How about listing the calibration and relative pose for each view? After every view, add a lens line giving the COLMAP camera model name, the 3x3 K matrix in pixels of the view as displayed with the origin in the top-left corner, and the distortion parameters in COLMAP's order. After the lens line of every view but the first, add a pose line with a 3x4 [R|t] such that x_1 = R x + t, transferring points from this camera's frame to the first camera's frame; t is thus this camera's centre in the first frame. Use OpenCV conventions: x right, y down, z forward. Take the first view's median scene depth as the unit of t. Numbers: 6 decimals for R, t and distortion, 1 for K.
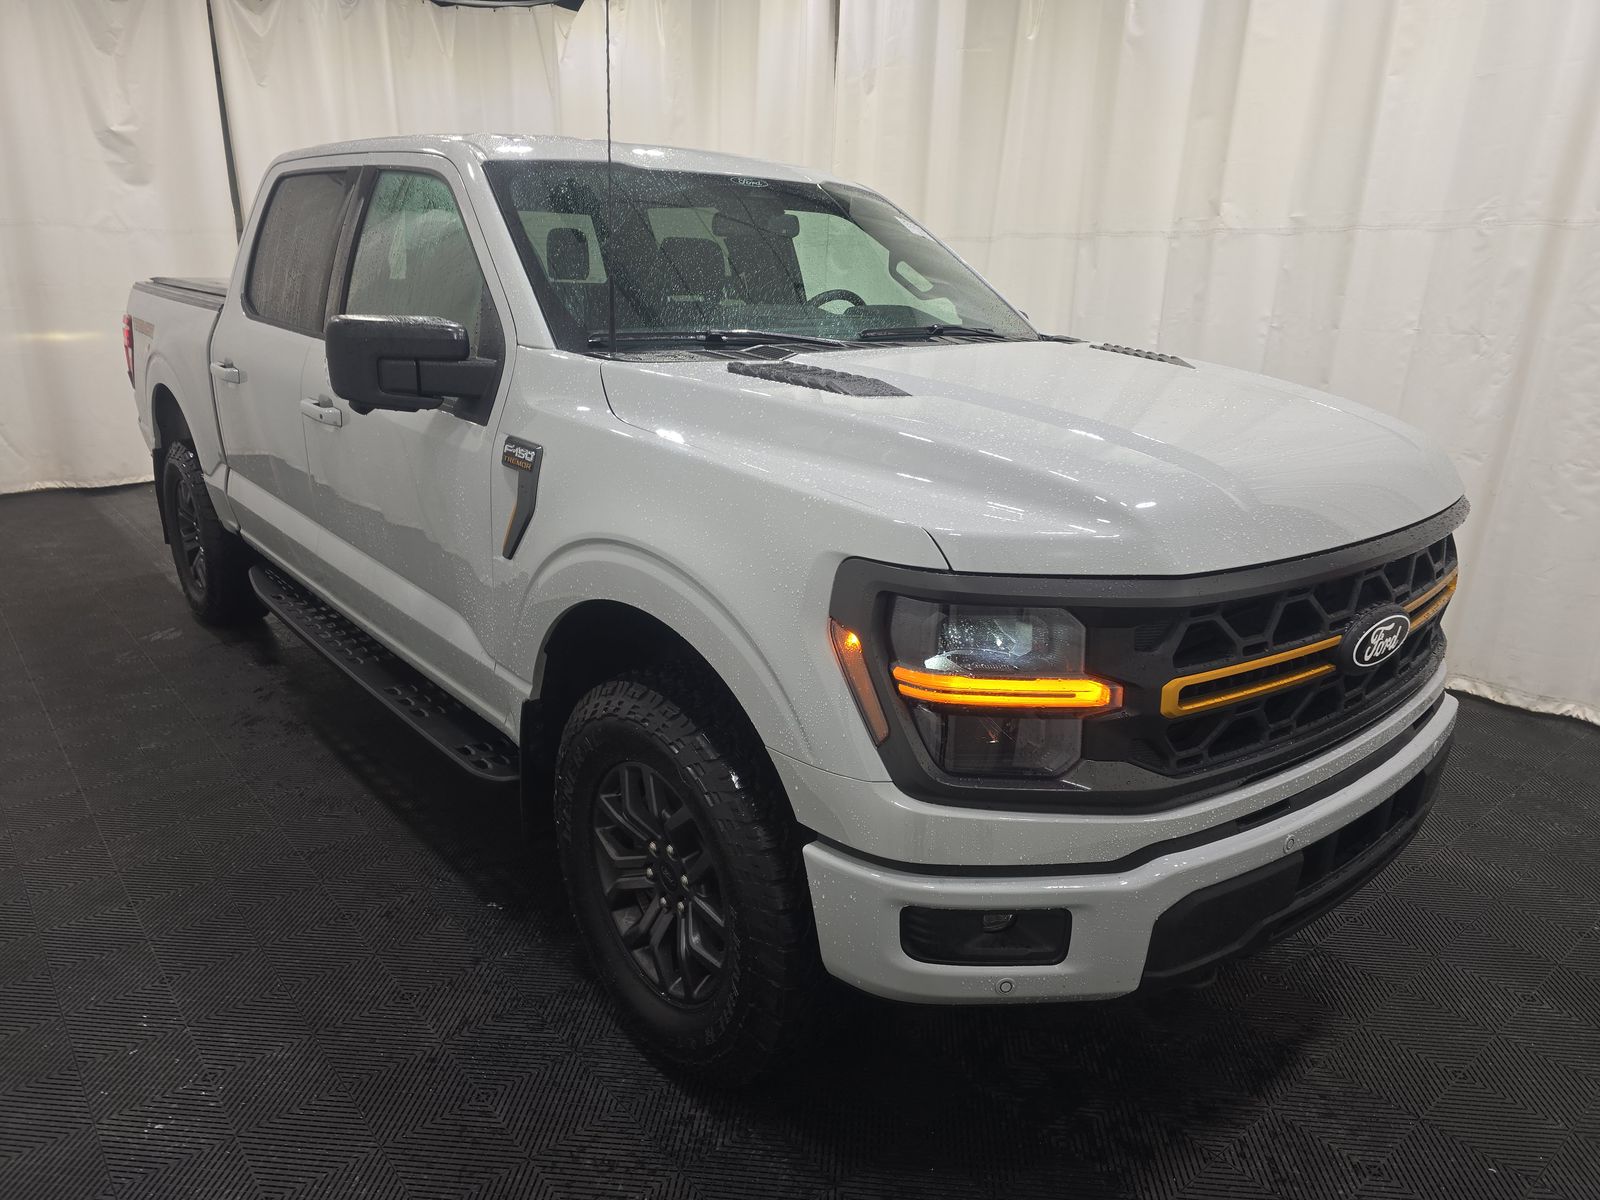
lens RADIAL K [[1088.1, 0, 797.9], [0, 1088.1, 607.1], [0, 0, 1]] dist [0.041900, -0.036064]
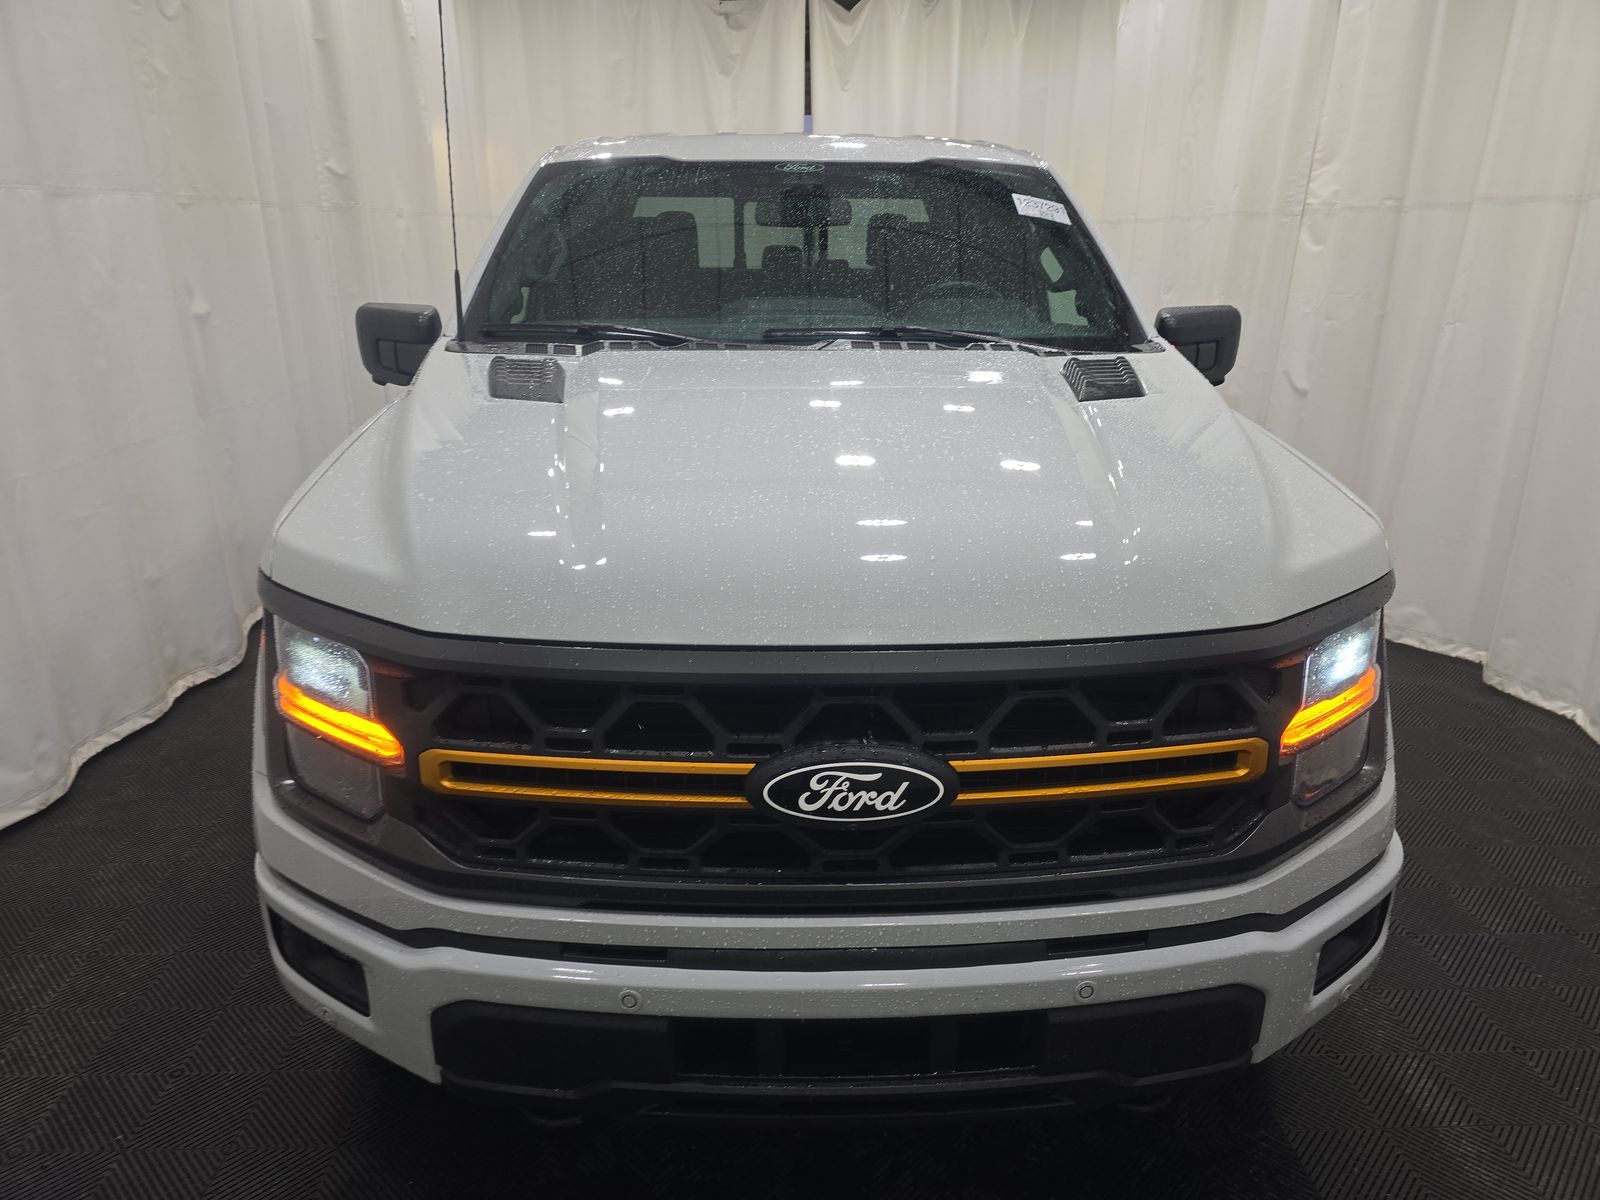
lens RADIAL K [[1088.1, 0, 797.9], [0, 1088.1, 607.1], [0, 0, 1]] dist [0.041900, -0.036064]
pose [[0.778876, 0.185238, -0.599199, 0.592314], [-0.173735, 0.981725, 0.077662, -0.089643], [0.602635, 0.043613, 0.796824, 0.265280]]
